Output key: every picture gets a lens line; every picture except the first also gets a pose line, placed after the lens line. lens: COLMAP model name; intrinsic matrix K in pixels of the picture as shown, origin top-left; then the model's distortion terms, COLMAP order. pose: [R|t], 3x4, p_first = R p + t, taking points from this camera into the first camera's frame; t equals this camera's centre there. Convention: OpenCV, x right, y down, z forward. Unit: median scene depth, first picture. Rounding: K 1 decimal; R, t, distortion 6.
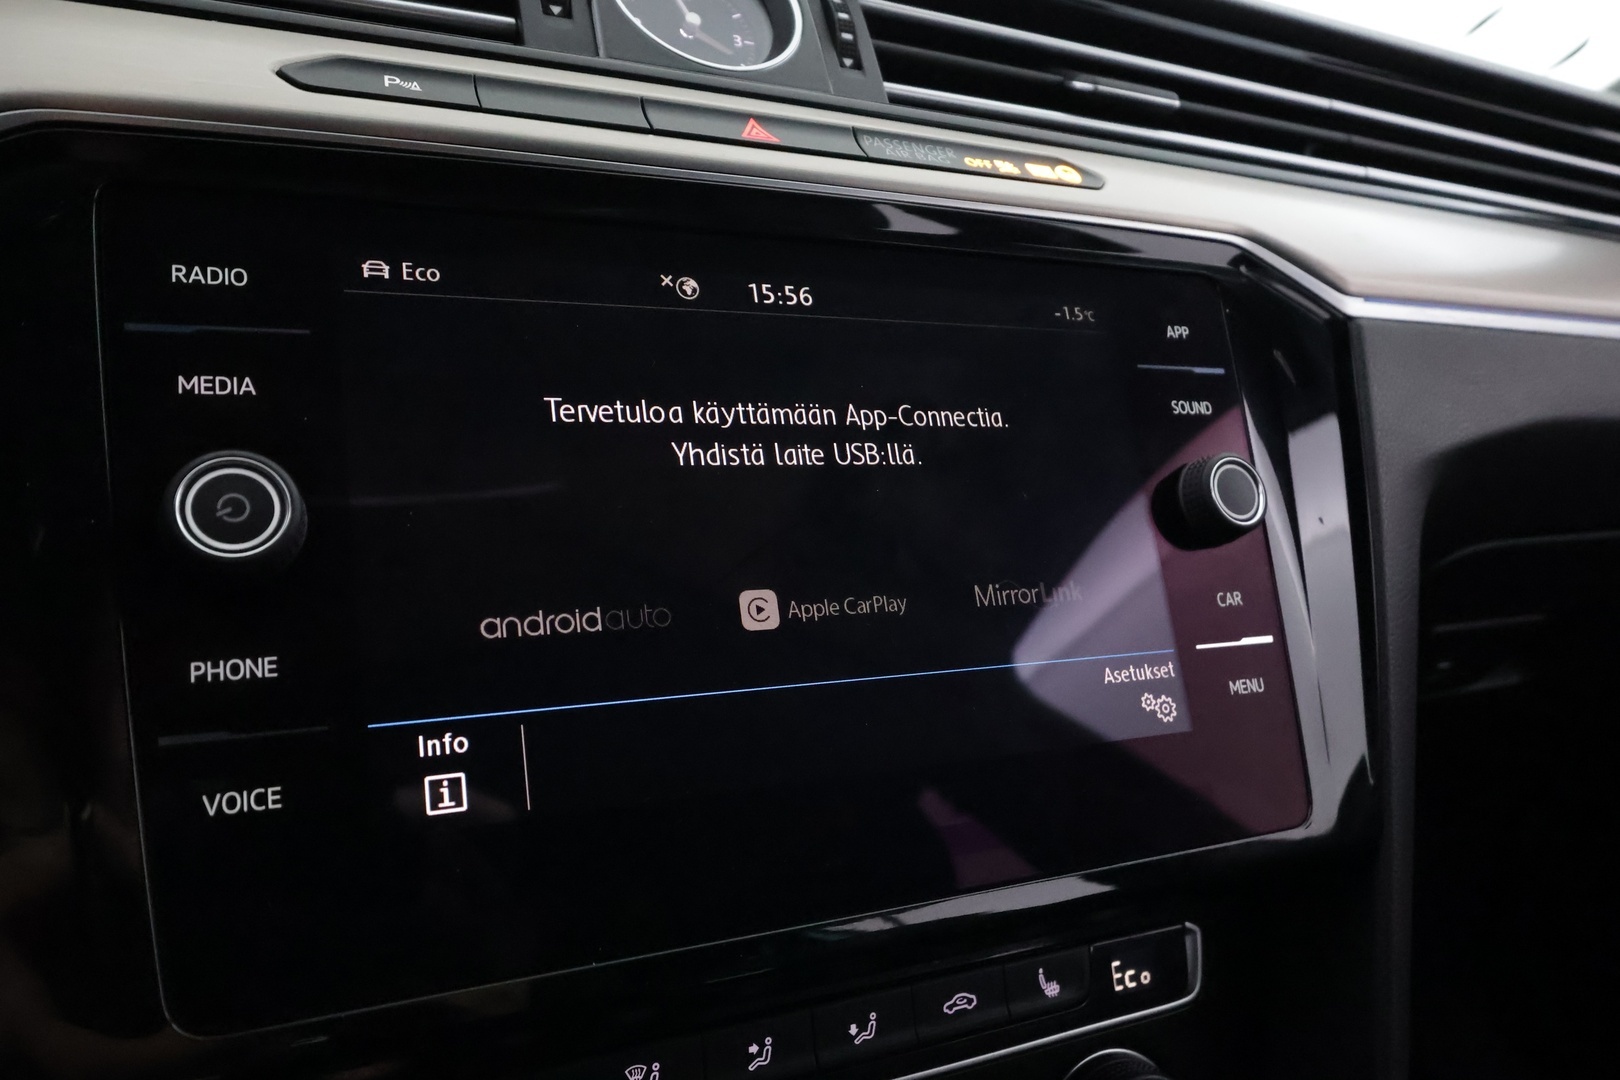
lens RADIAL K [[1201.9, 0, 809.5], [0, 1201.9, 528.4], [0, 0, 1]] dist [0.014714, -0.001439]
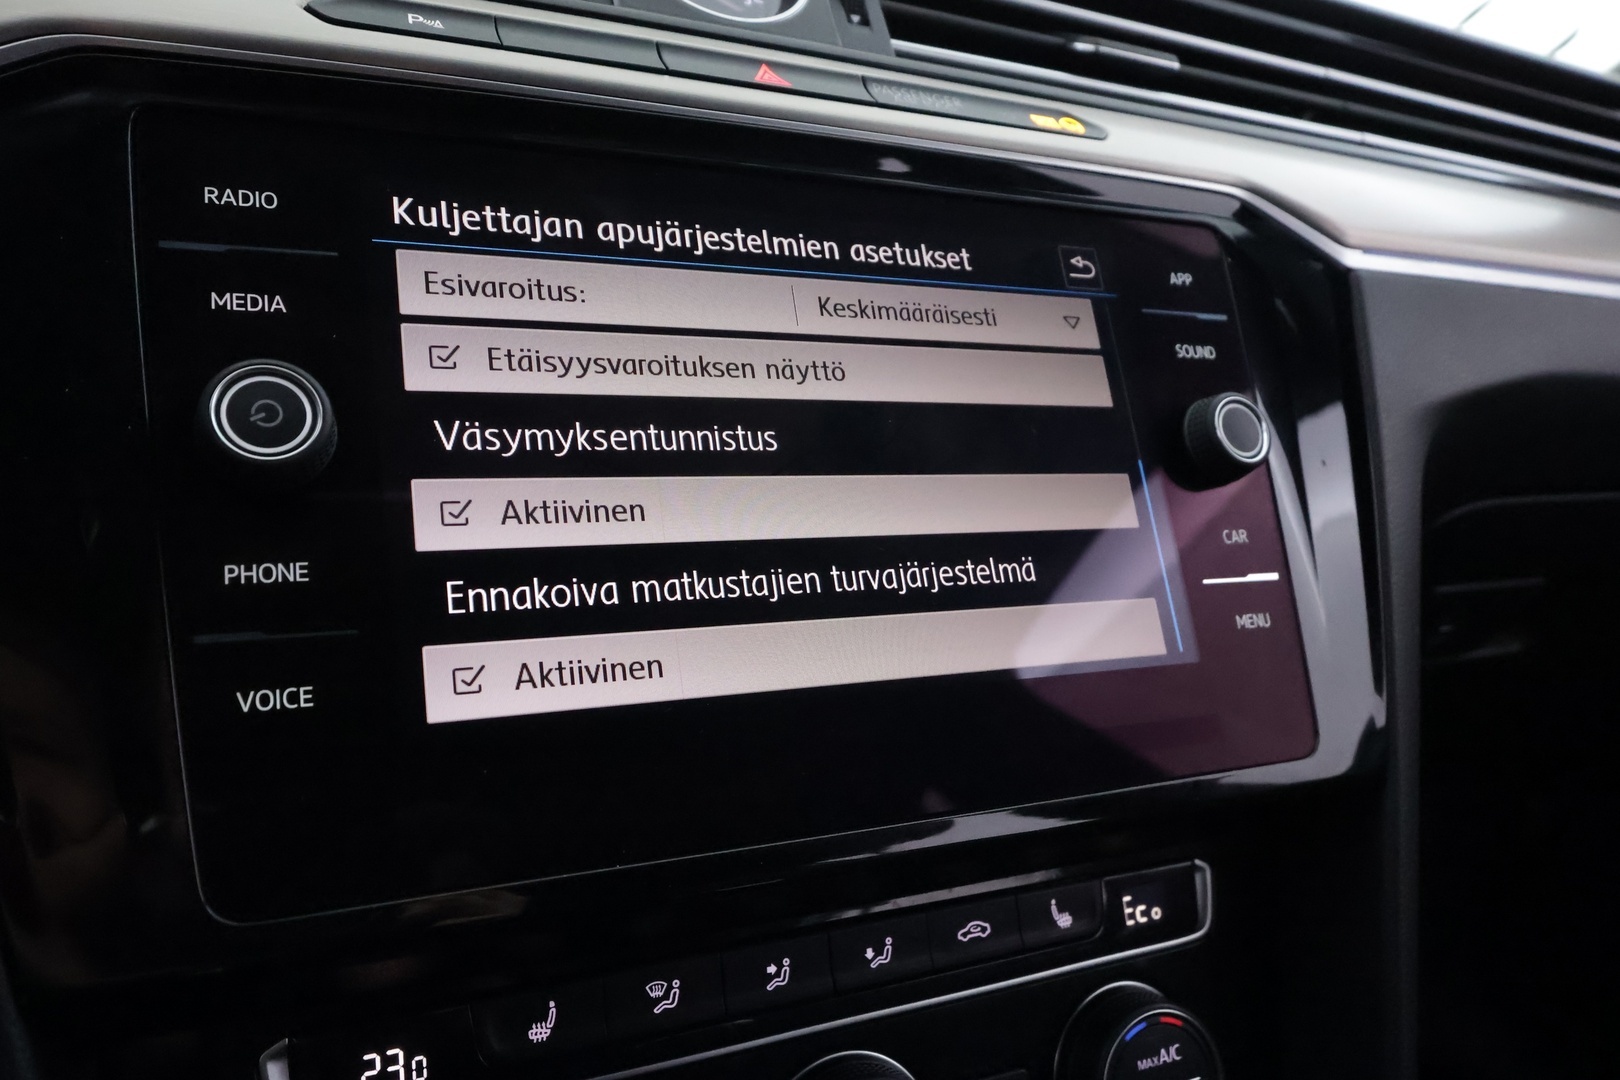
lens RADIAL K [[1201.9, 0, 808.2], [0, 1201.9, 527.5], [0, 0, 1]] dist [0.014714, -0.001439]
pose [[0.999983, -0.005791, 0.000612, -0.012771], [0.005801, 0.999817, -0.018247, 0.071162], [-0.000506, 0.018250, 0.999833, -0.017019]]
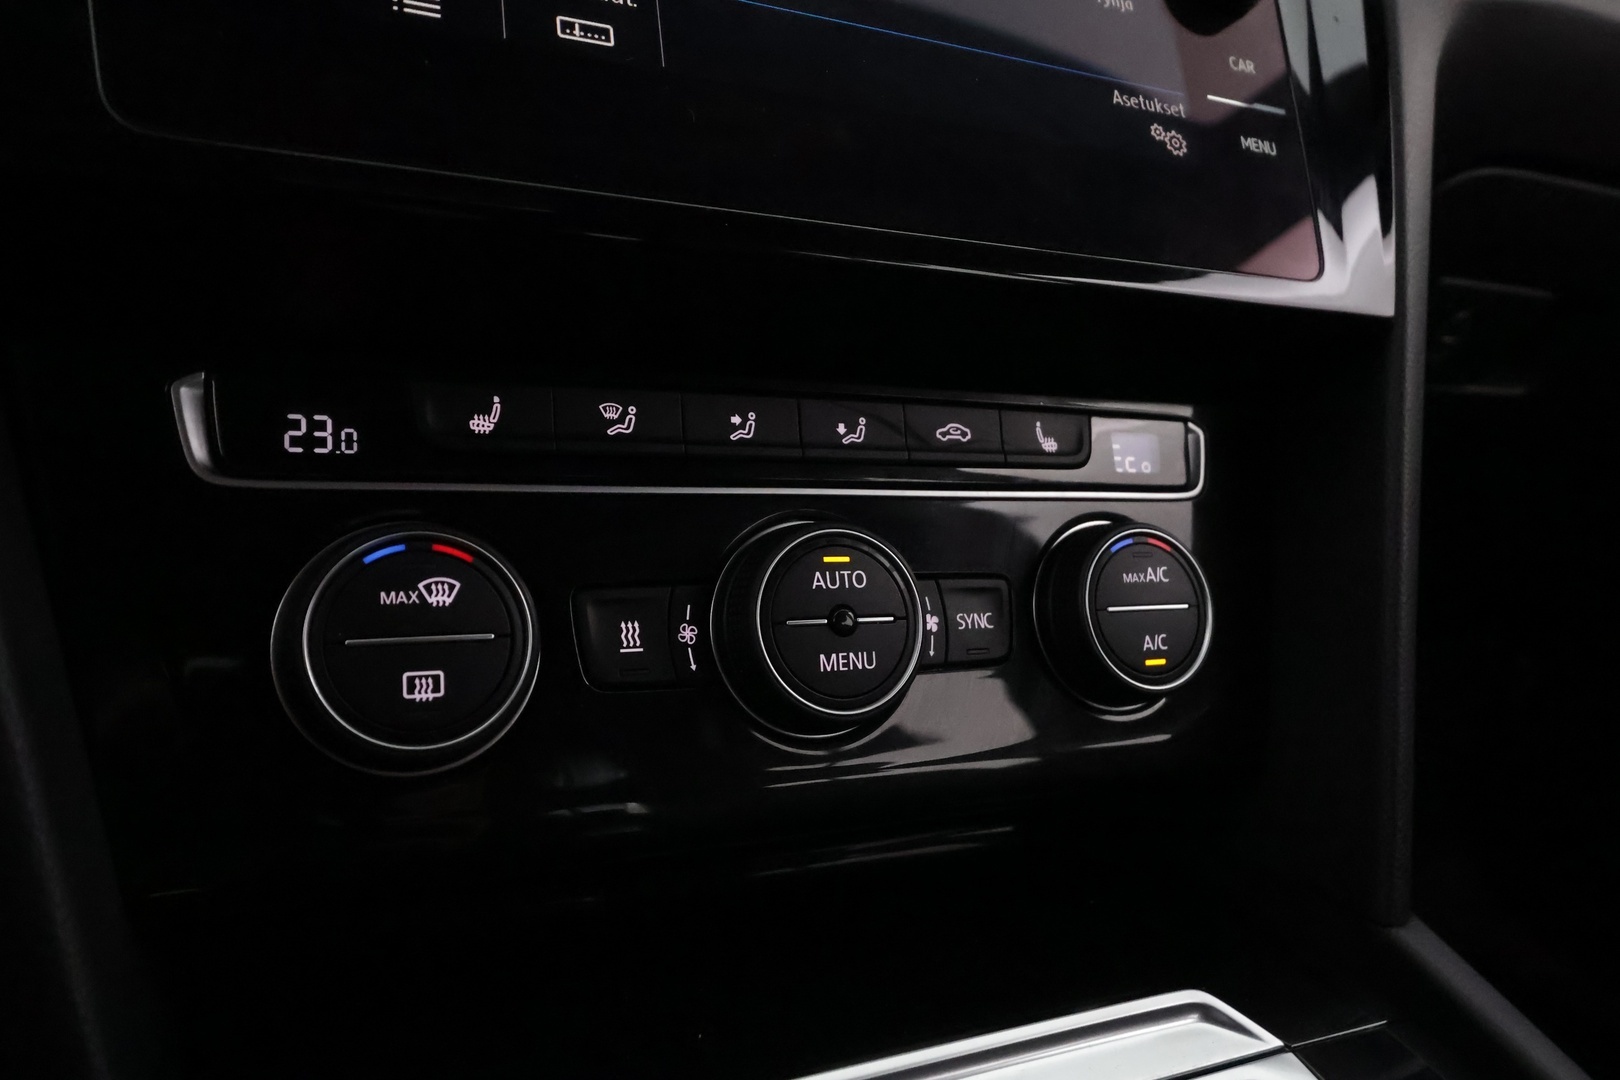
lens RADIAL K [[1201.9, 0, 812.0], [0, 1201.9, 512.8], [0, 0, 1]] dist [0.014714, -0.001439]
pose [[0.999614, 0.025715, 0.010523, 0.004470], [-0.025443, 0.999359, -0.025193, 0.473777], [-0.011164, 0.024916, 0.999627, 0.052081]]
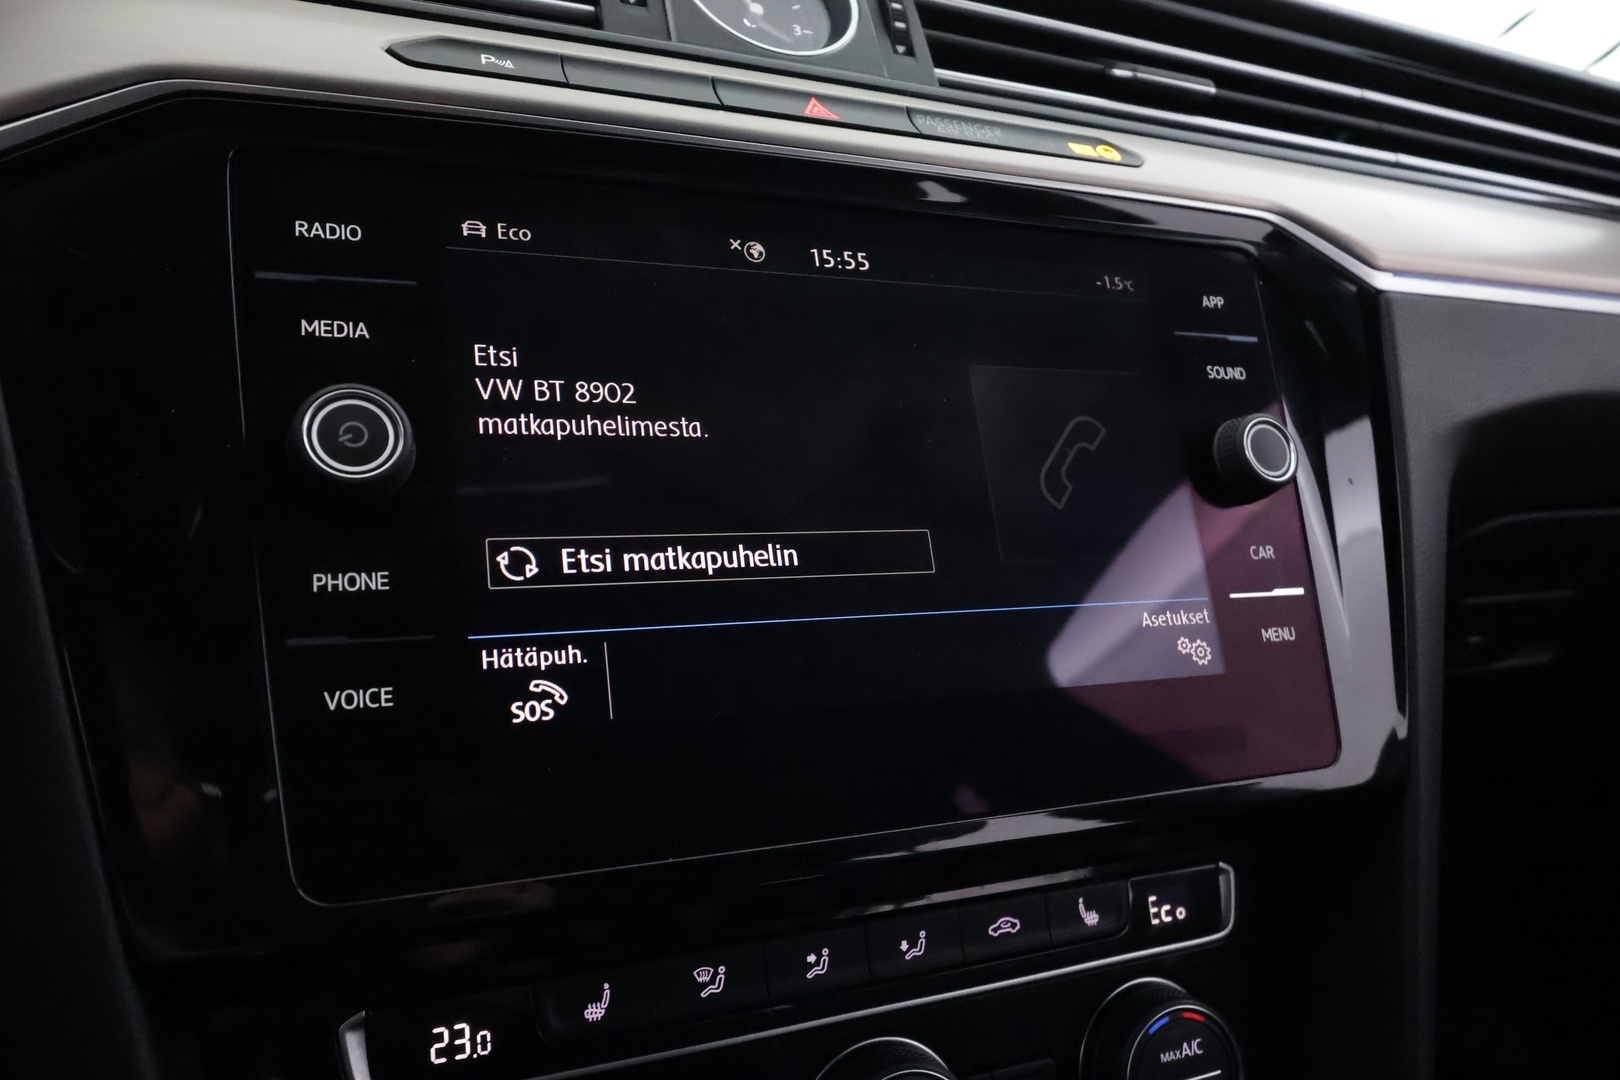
lens RADIAL K [[1201.9, 0, 811.3], [0, 1201.9, 529.4], [0, 0, 1]] dist [0.014714, -0.001439]
pose [[0.999618, 0.005823, -0.027002, -0.017991], [-0.006171, 0.999899, -0.012841, 0.057684], [0.026924, 0.013003, 0.999553, -0.067773]]
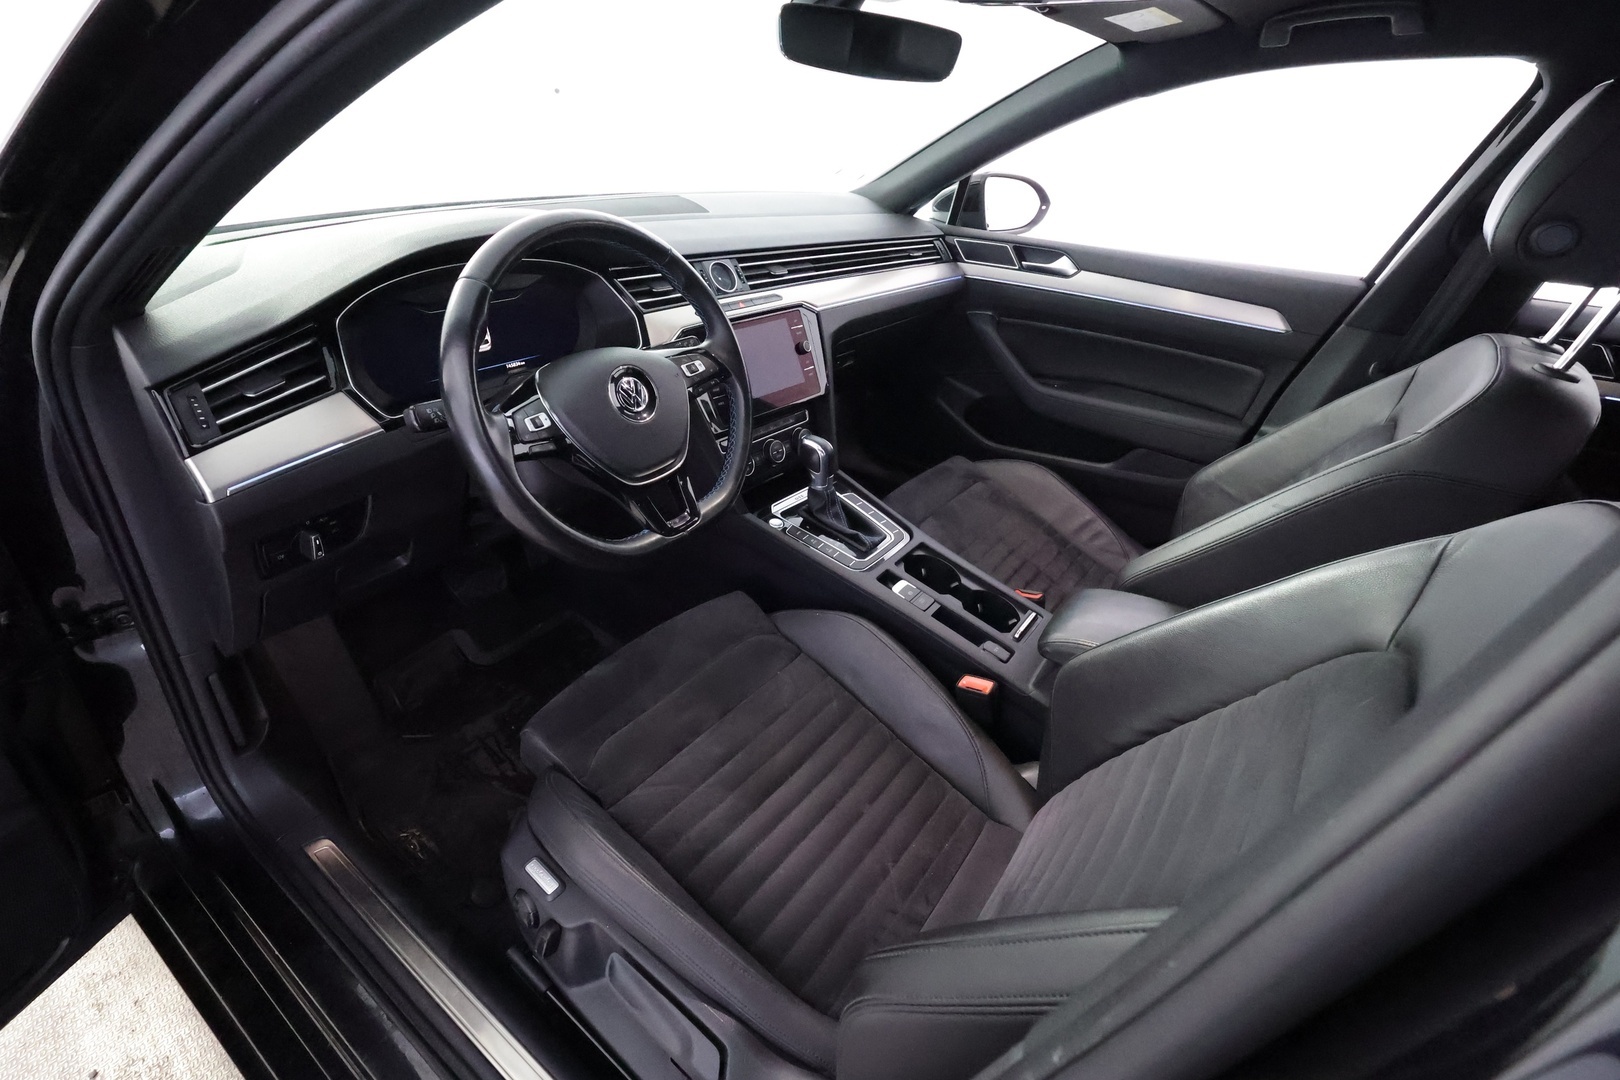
lens RADIAL K [[749.1, 0, 811.7], [0, 749.1, 543.0], [0, 0, 1]] dist [0.003432, 0.000653]
pose [[0.905437, -0.226411, 0.359057, -1.493760], [0.090971, 0.929720, 0.356854, -0.533663], [-0.414618, -0.290445, 0.862400, -3.204760]]
